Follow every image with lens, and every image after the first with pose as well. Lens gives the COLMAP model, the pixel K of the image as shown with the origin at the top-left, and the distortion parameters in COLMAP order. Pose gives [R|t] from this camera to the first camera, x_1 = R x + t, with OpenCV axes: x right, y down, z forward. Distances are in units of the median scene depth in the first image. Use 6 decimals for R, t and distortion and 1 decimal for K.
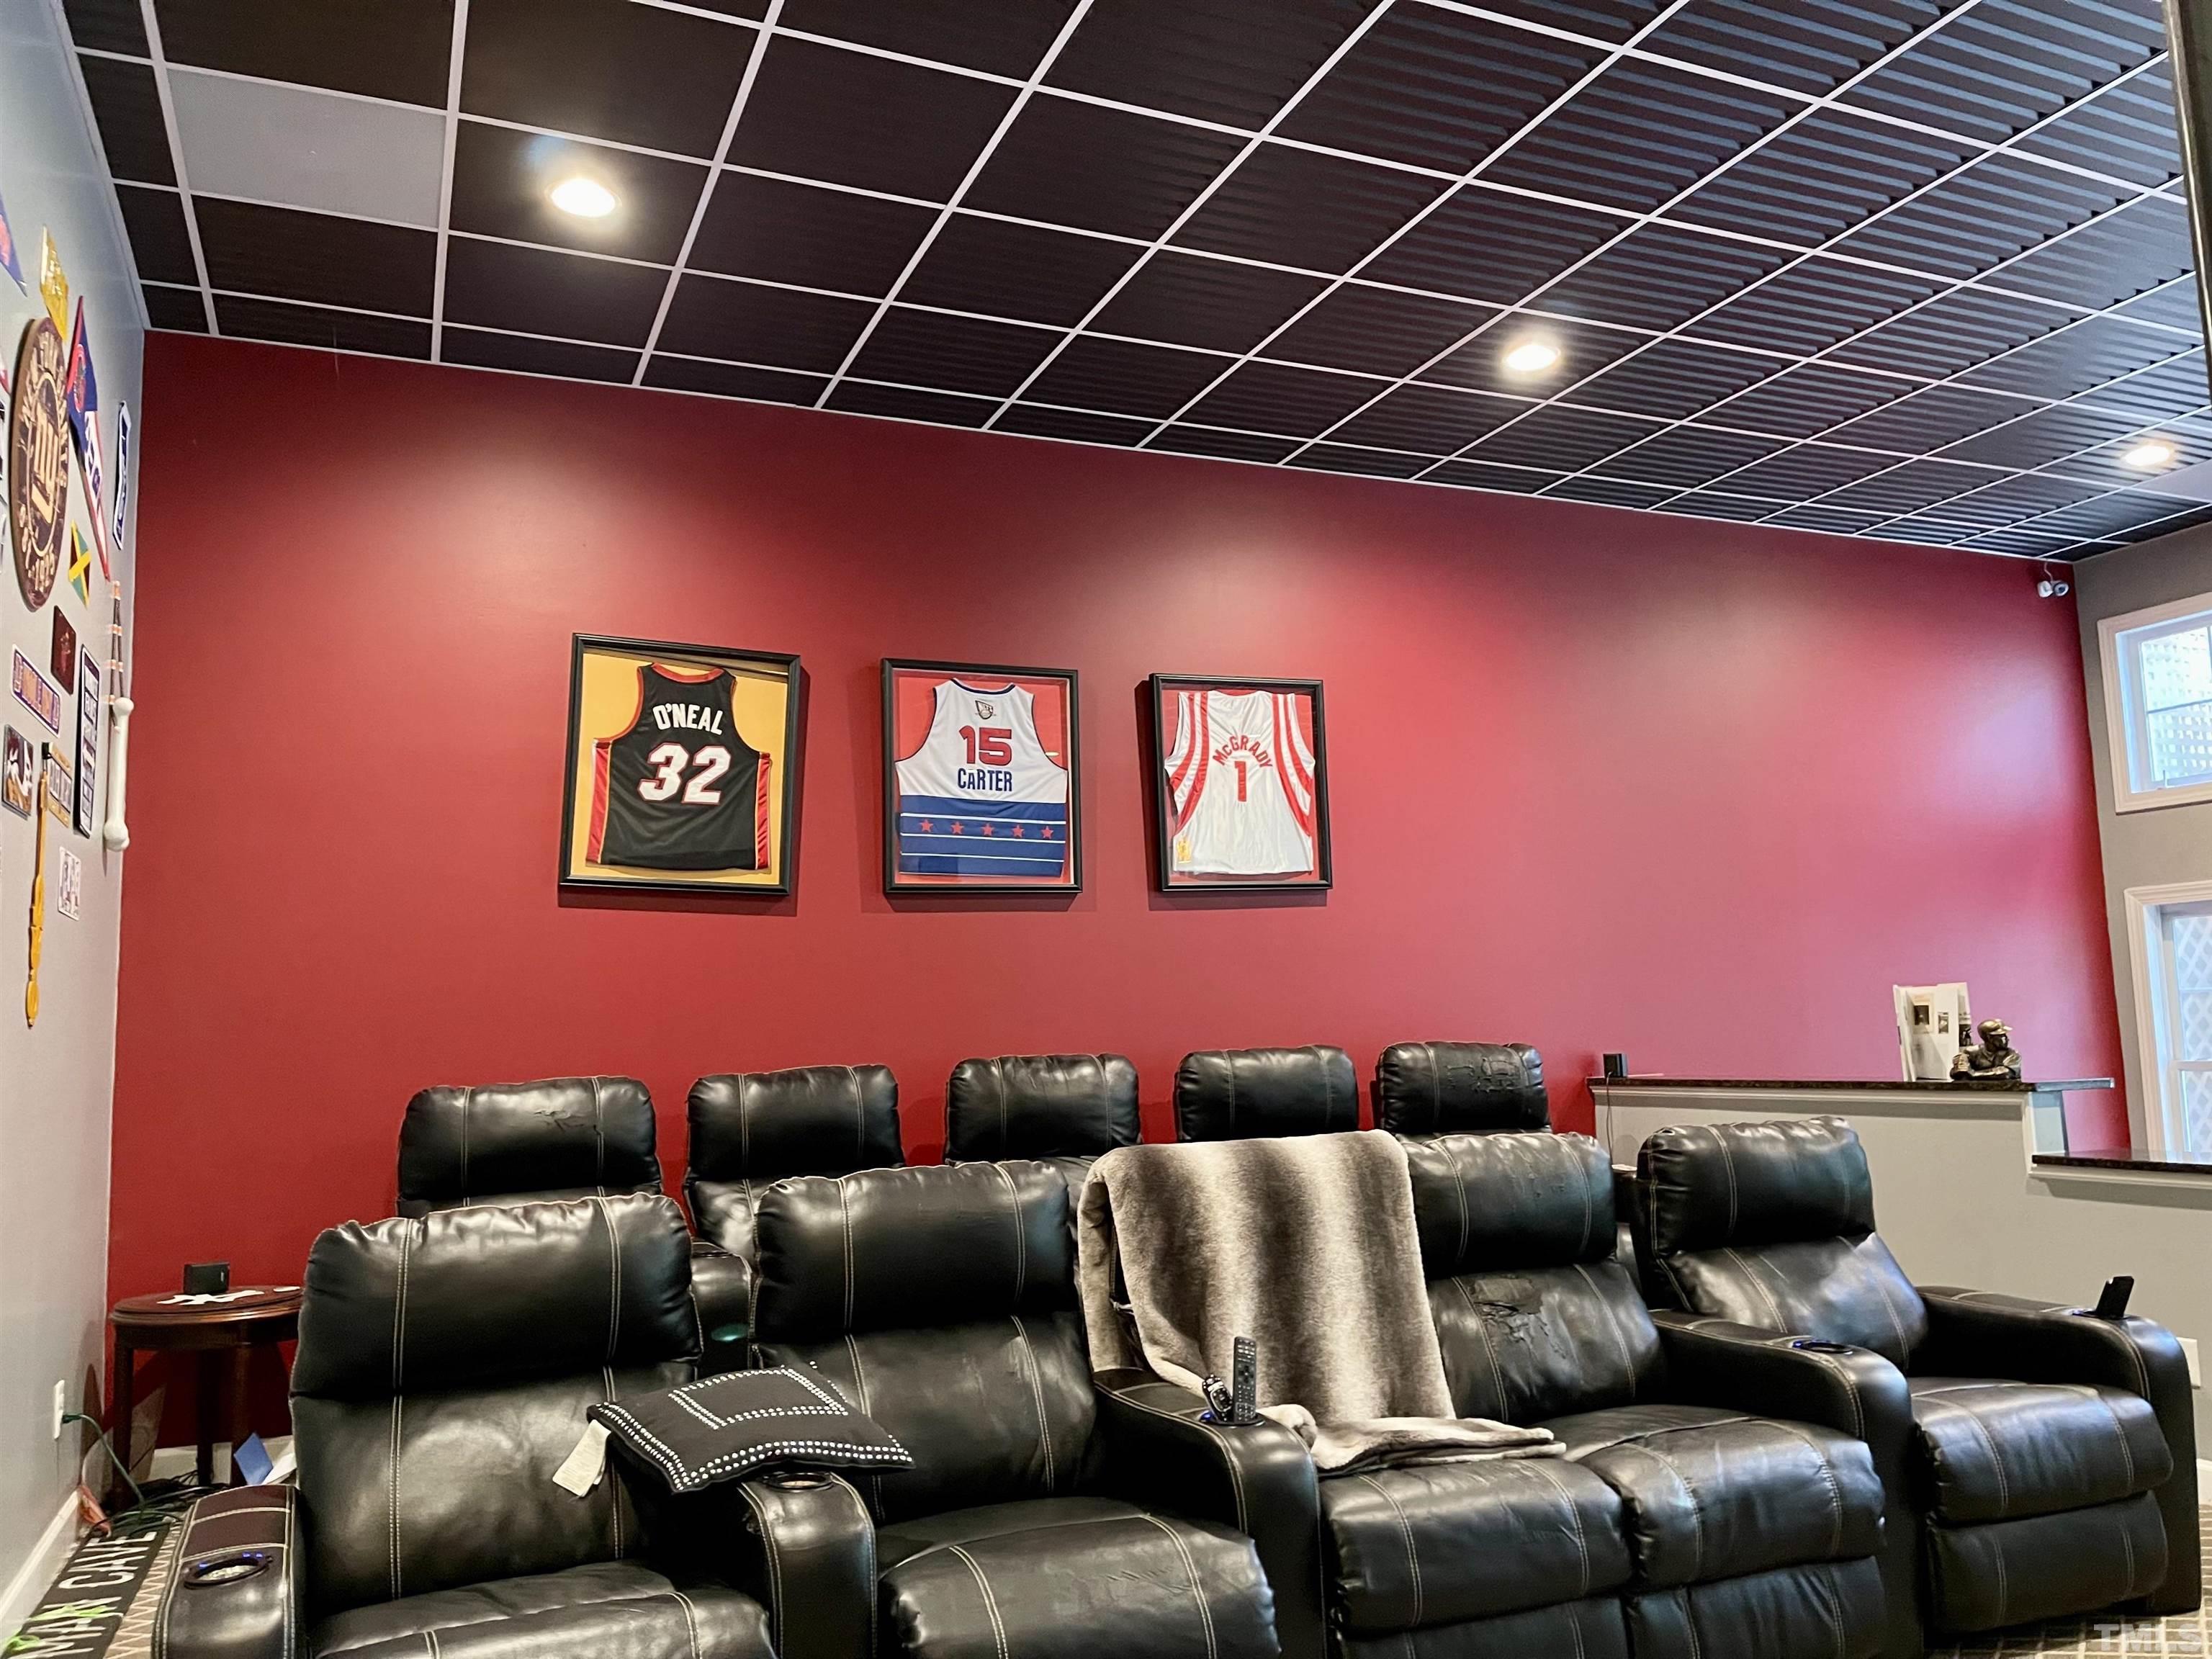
lens RADIAL K [[1684.3, 0, 1140.3], [0, 1684.3, 821.6], [0, 0, 1]] dist [0.072959, -0.094471]
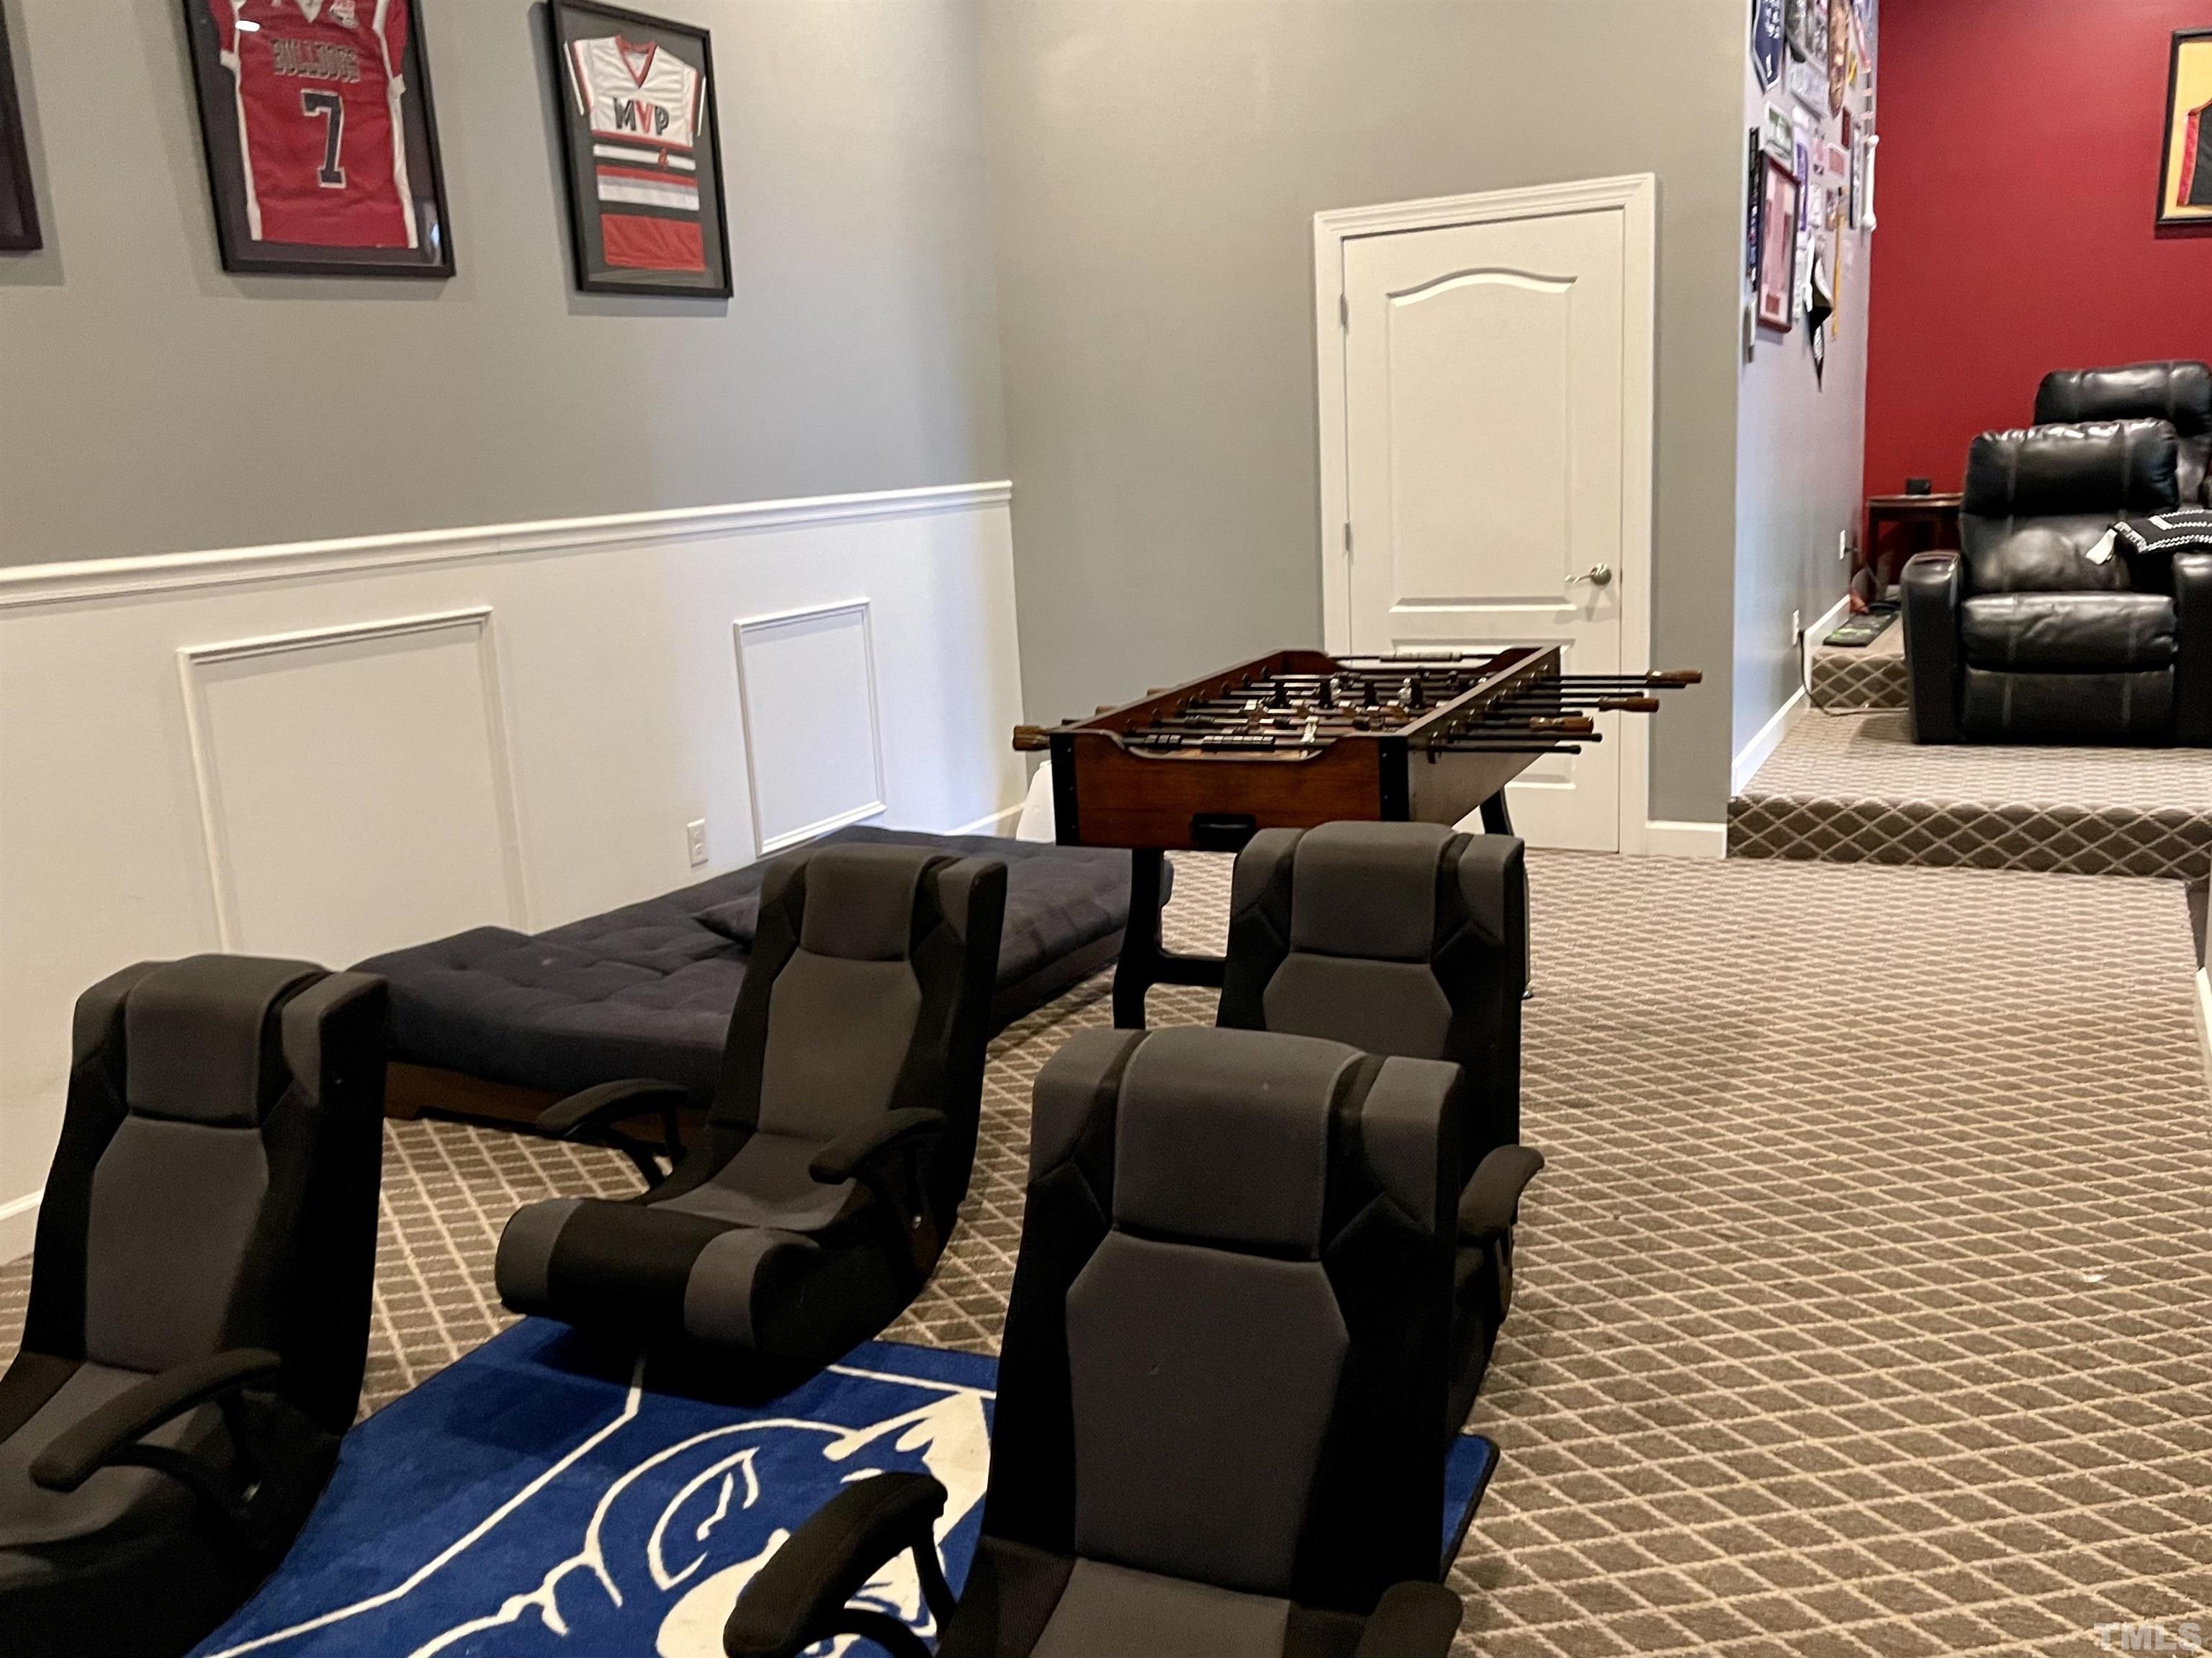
lens RADIAL K [[1684.1, 0, 1140.3], [0, 1684.1, 821.1], [0, 0, 1]] dist [0.072959, -0.094471]
pose [[0.616465, 0.169601, -0.768899, 0.385693], [0.141523, 0.936756, 0.320093, -0.087226], [0.774559, -0.306143, 0.553475, -0.730853]]
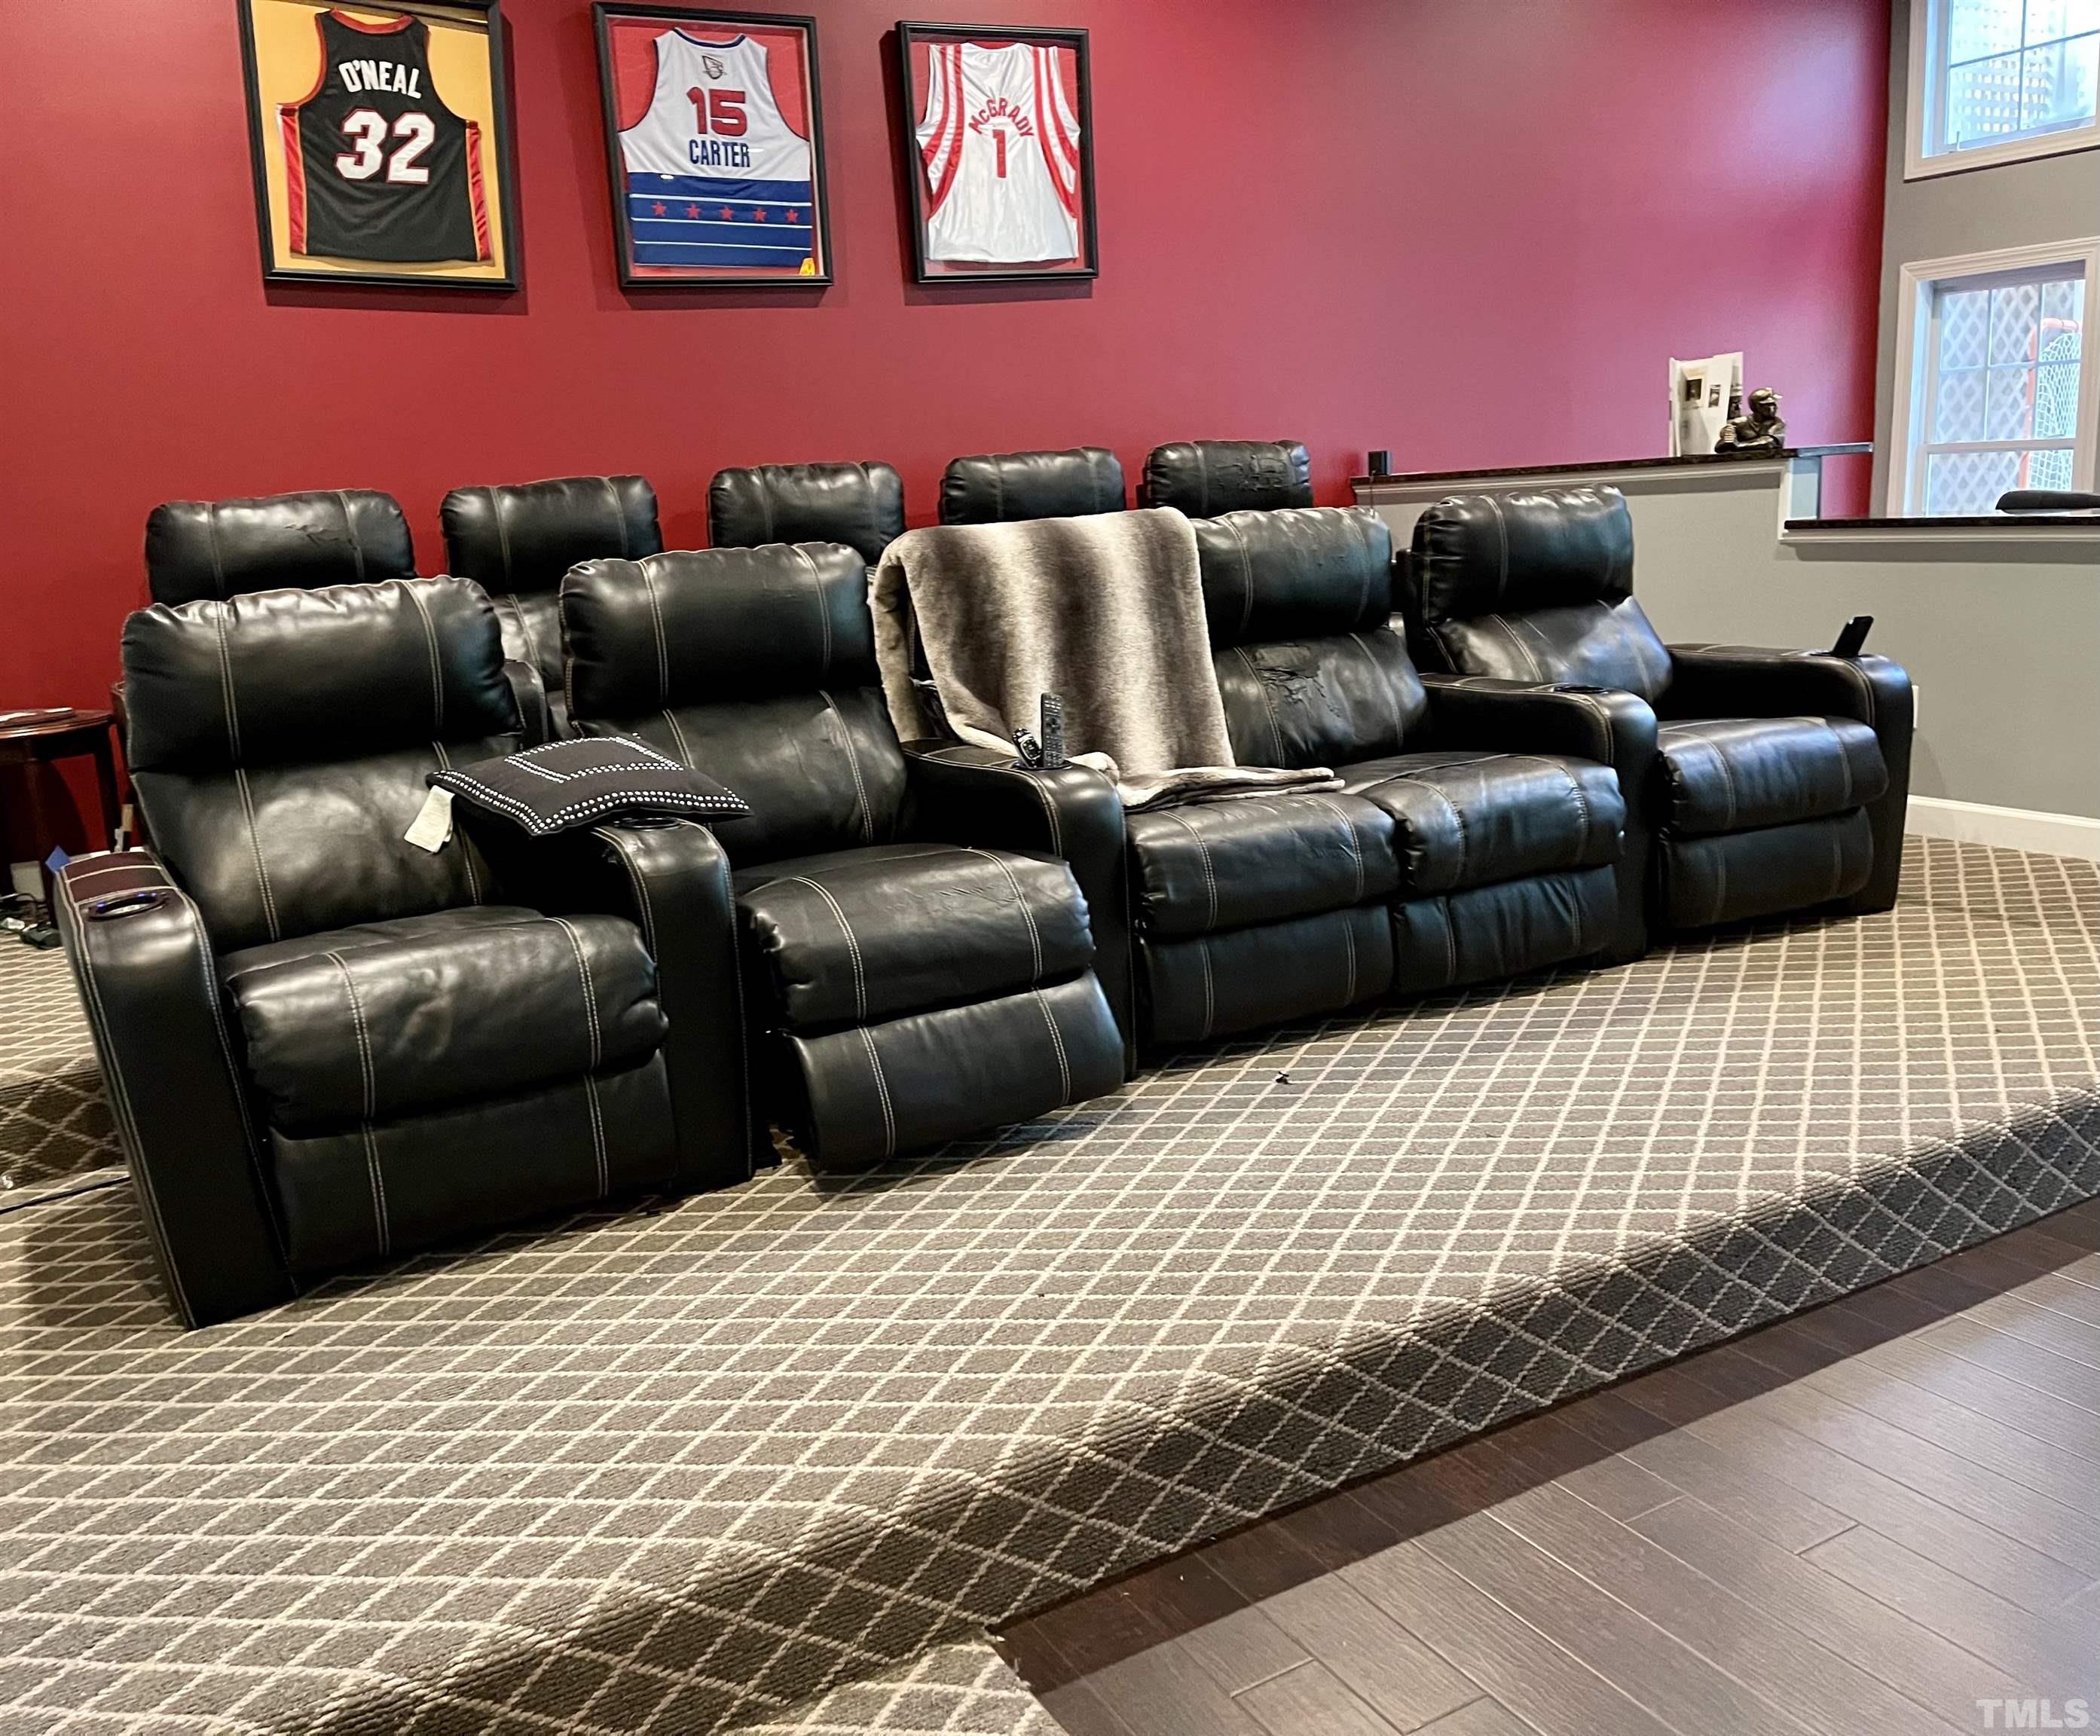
lens RADIAL K [[1749.0, 0, 989.8], [0, 1749.0, 870.5], [0, 0, 1]] dist [0.063687, -0.078198]
pose [[0.996921, -0.044200, 0.064774, -0.036247], [0.019913, 0.941628, 0.336064, 0.030184], [-0.075847, -0.333740, 0.939609, -0.035877]]
